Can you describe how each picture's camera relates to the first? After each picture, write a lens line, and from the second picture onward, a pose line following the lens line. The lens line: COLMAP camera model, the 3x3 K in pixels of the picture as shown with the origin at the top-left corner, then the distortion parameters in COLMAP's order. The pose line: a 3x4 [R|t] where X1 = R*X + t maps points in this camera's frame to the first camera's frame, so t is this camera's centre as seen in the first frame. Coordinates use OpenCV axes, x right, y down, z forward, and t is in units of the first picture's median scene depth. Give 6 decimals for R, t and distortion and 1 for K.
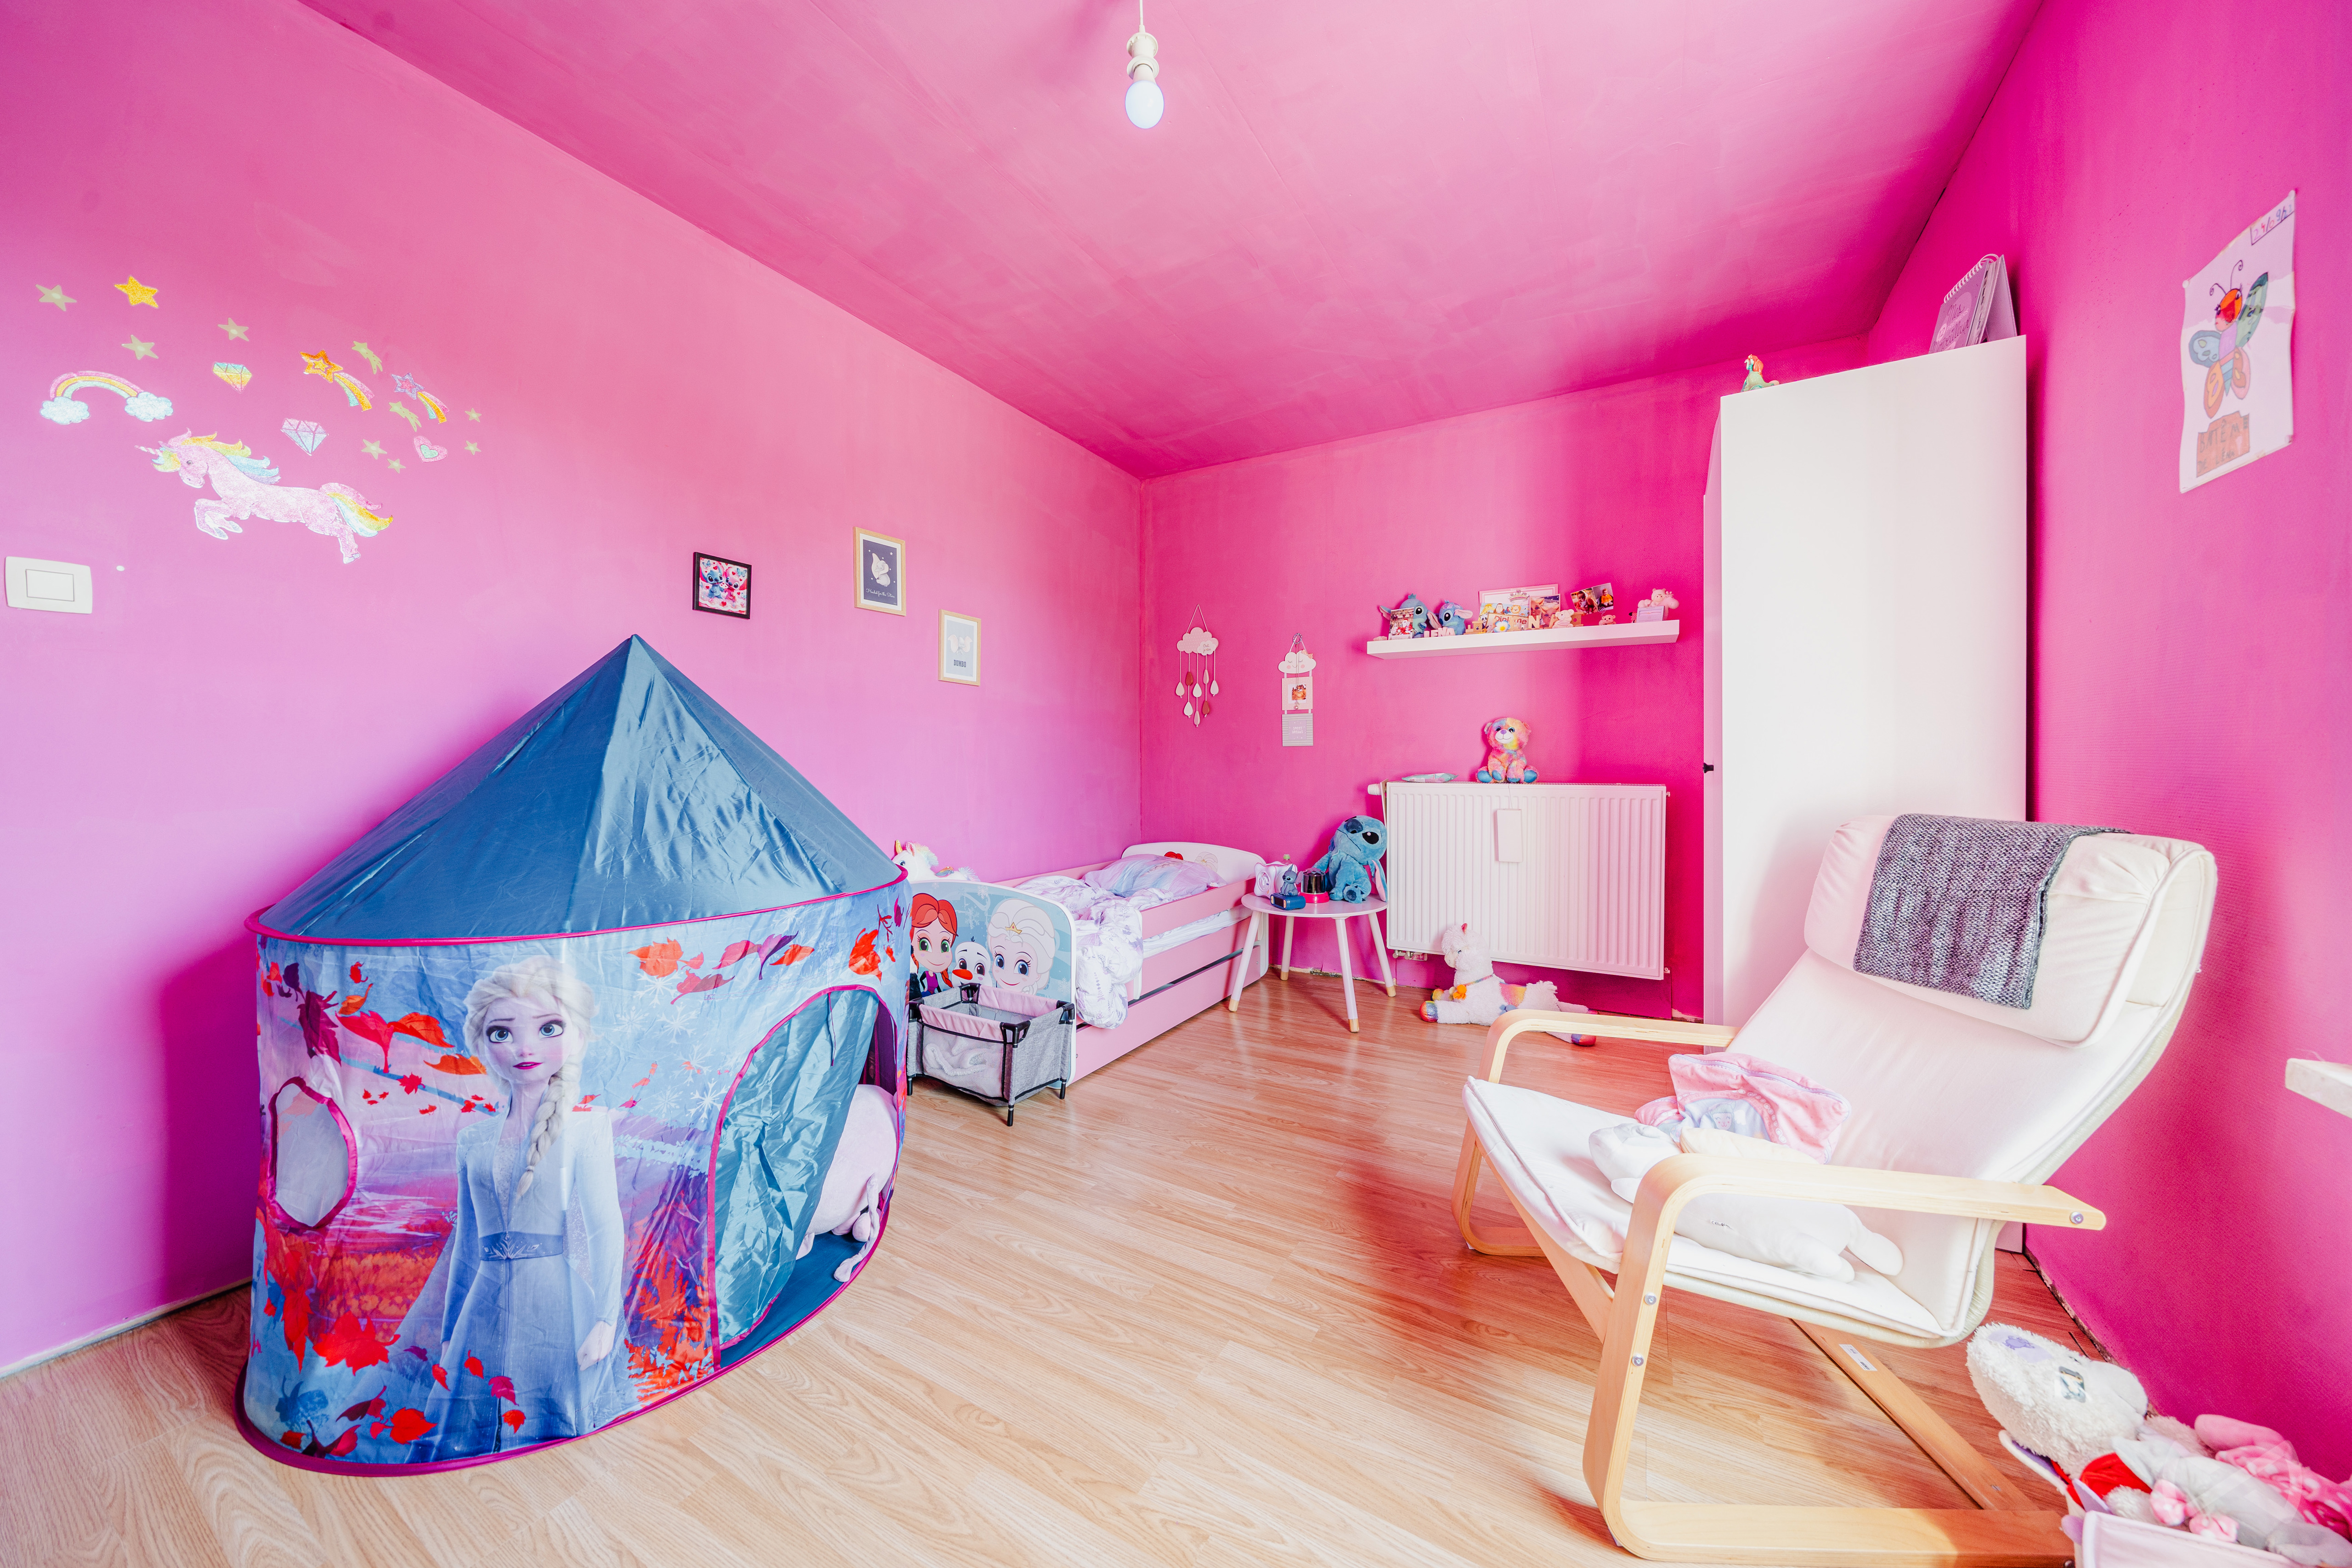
lens RADIAL K [[797.5, 0, 1184.2], [0, 797.5, 775.1], [0, 0, 1]] dist [-0.004736, -0.000667]
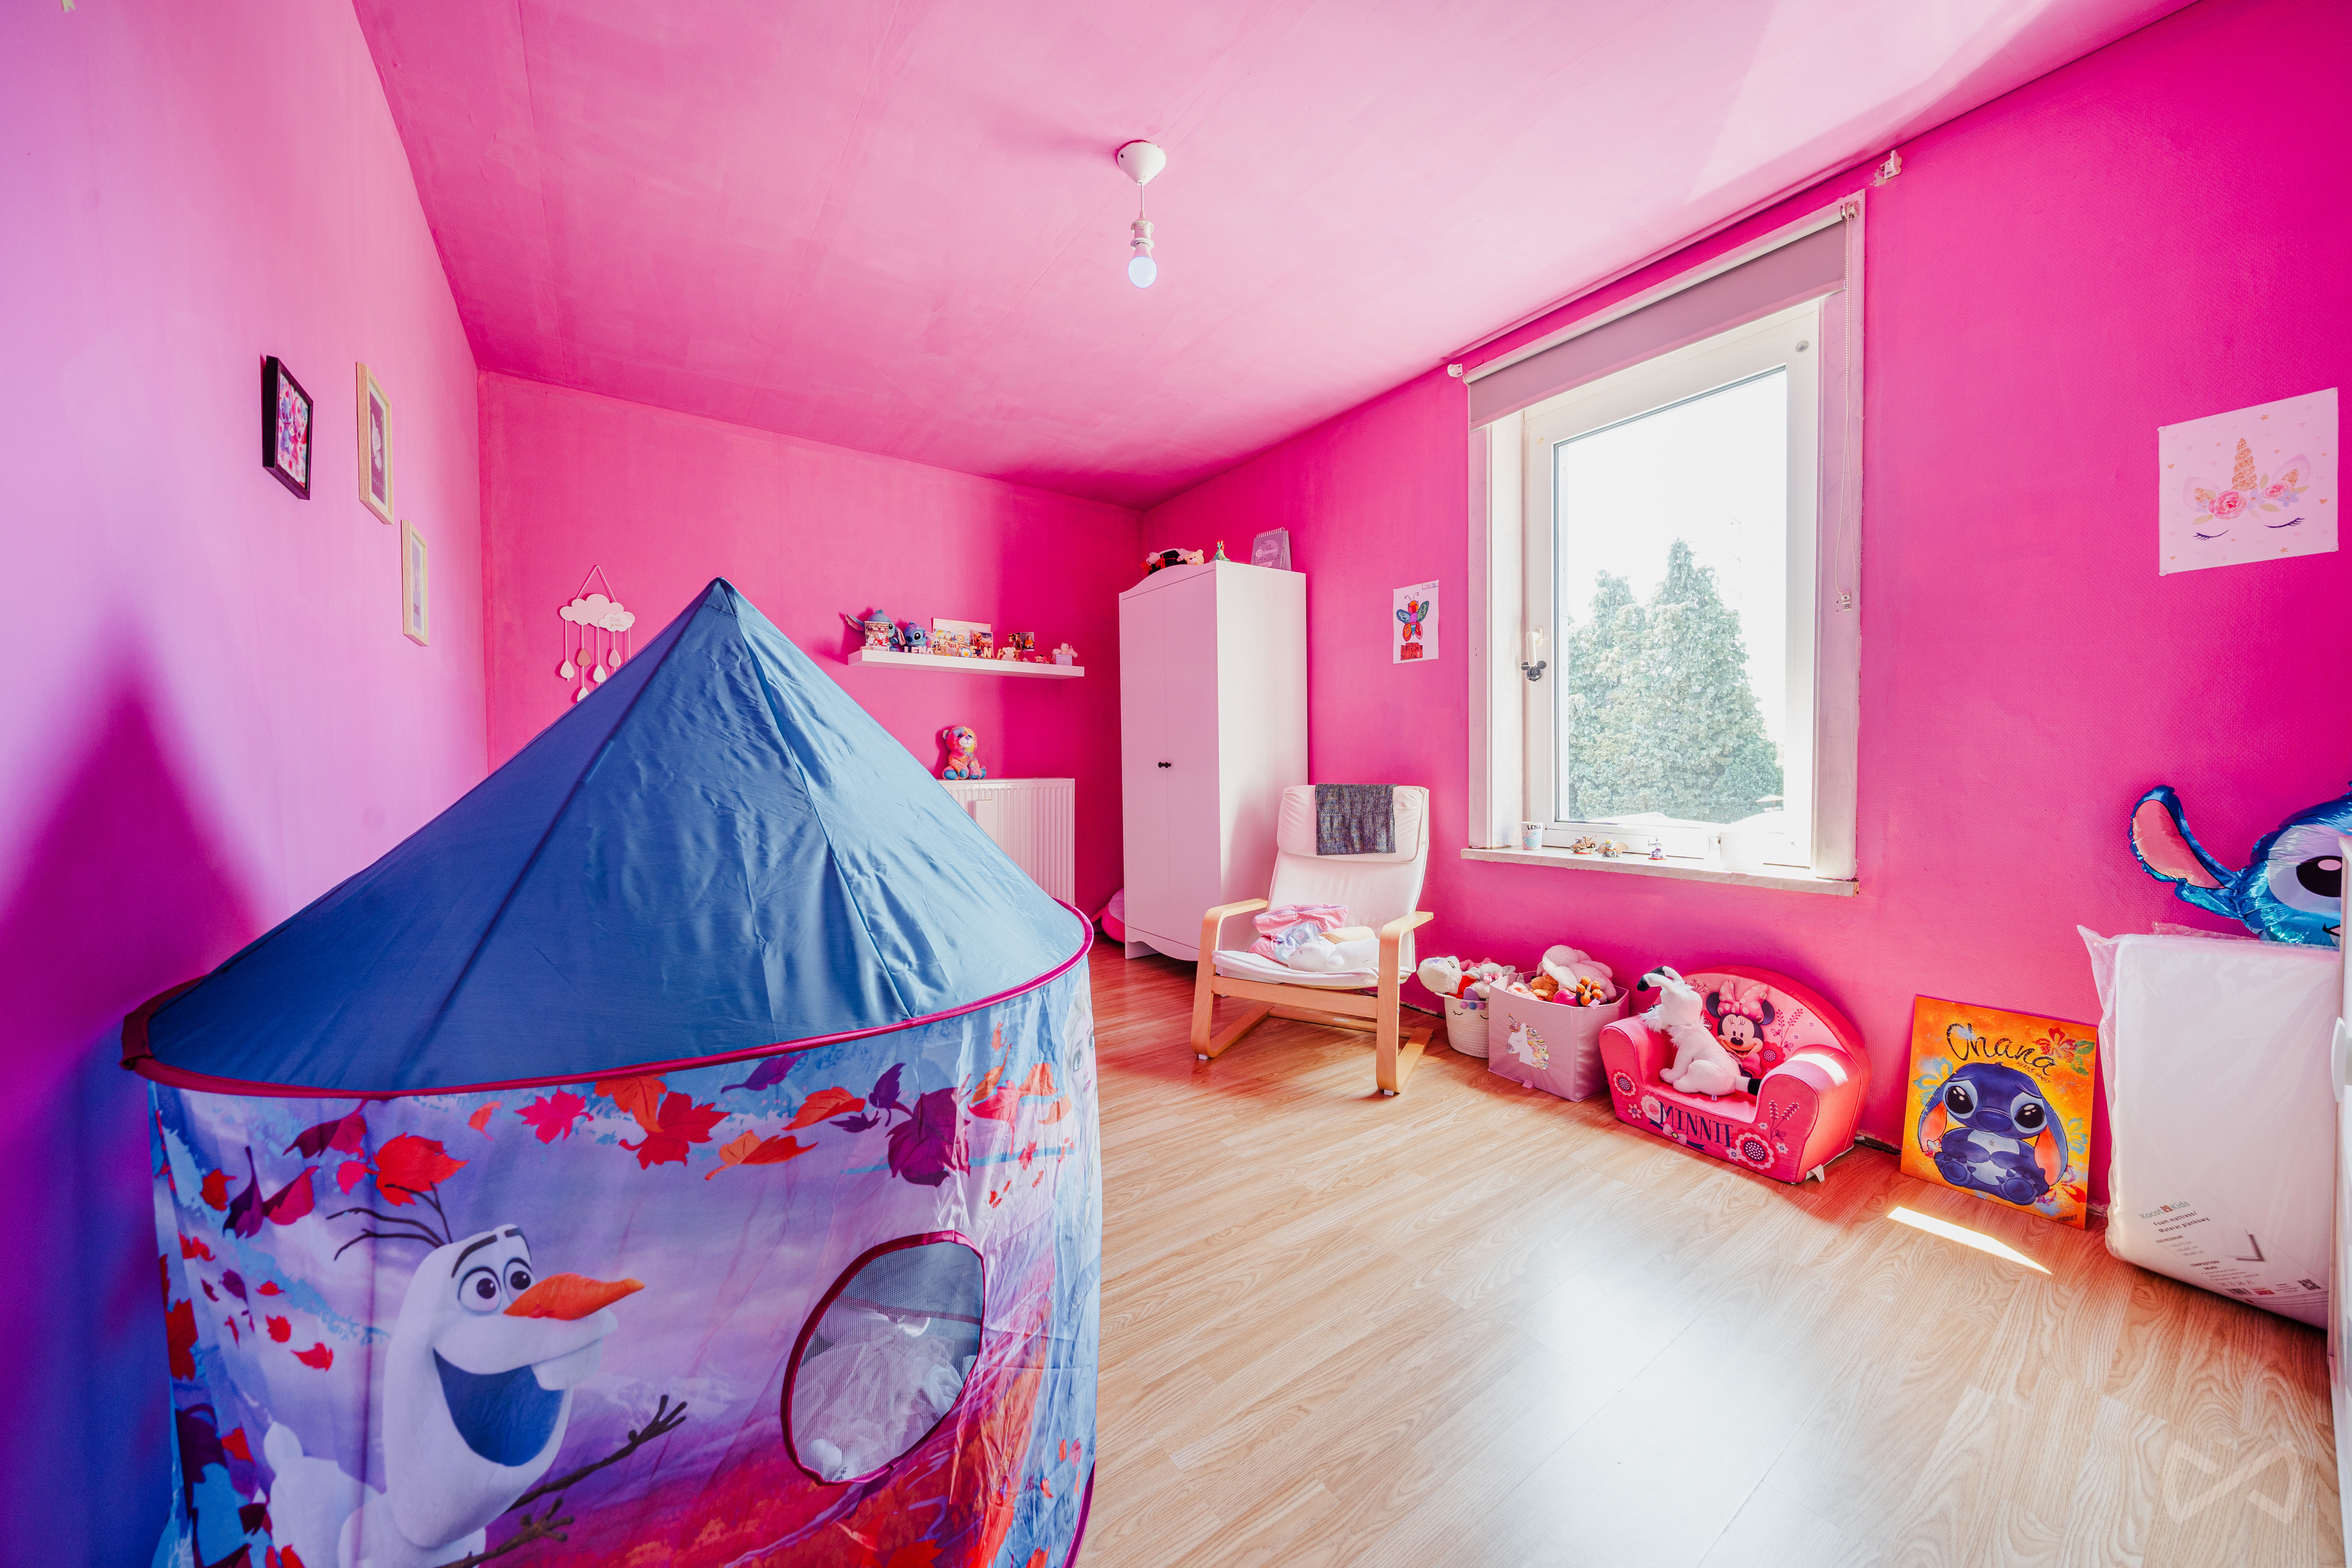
lens RADIAL K [[797.5, 0, 1183.7], [0, 797.5, 772.7], [0, 0, 1]] dist [-0.004736, -0.000667]
pose [[0.418705, -0.014903, 0.908000, -0.722483], [0.019172, 0.999788, 0.007569, -0.003525], [-0.907920, 0.014240, 0.418902, 0.221354]]
